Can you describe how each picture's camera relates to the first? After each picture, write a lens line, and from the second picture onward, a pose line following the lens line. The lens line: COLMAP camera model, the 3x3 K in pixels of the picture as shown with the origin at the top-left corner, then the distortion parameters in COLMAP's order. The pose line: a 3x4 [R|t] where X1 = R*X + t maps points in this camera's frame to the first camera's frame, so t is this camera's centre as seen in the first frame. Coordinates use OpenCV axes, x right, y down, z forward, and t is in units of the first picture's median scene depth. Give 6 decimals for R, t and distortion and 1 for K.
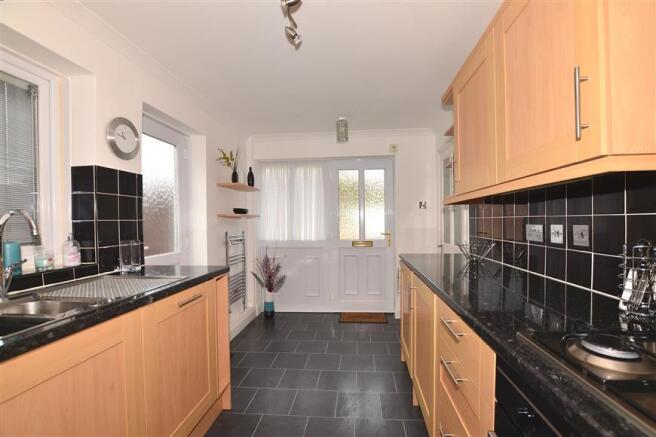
lens RADIAL K [[302.5, 0, 341.7], [0, 302.5, 225.8], [0, 0, 1]] dist [-0.001750, -0.000321]
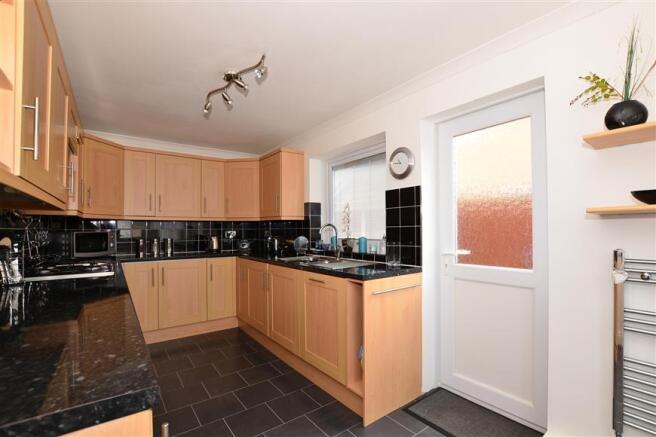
lens RADIAL K [[302.5, 0, 341.7], [0, 302.5, 225.8], [0, 0, 1]] dist [-0.001750, -0.000321]
pose [[-0.741388, 0.000587, -0.671077, 0.324521], [-0.001827, 0.999994, 0.002893, -0.022951], [0.671074, 0.003371, -0.741382, 1.711277]]
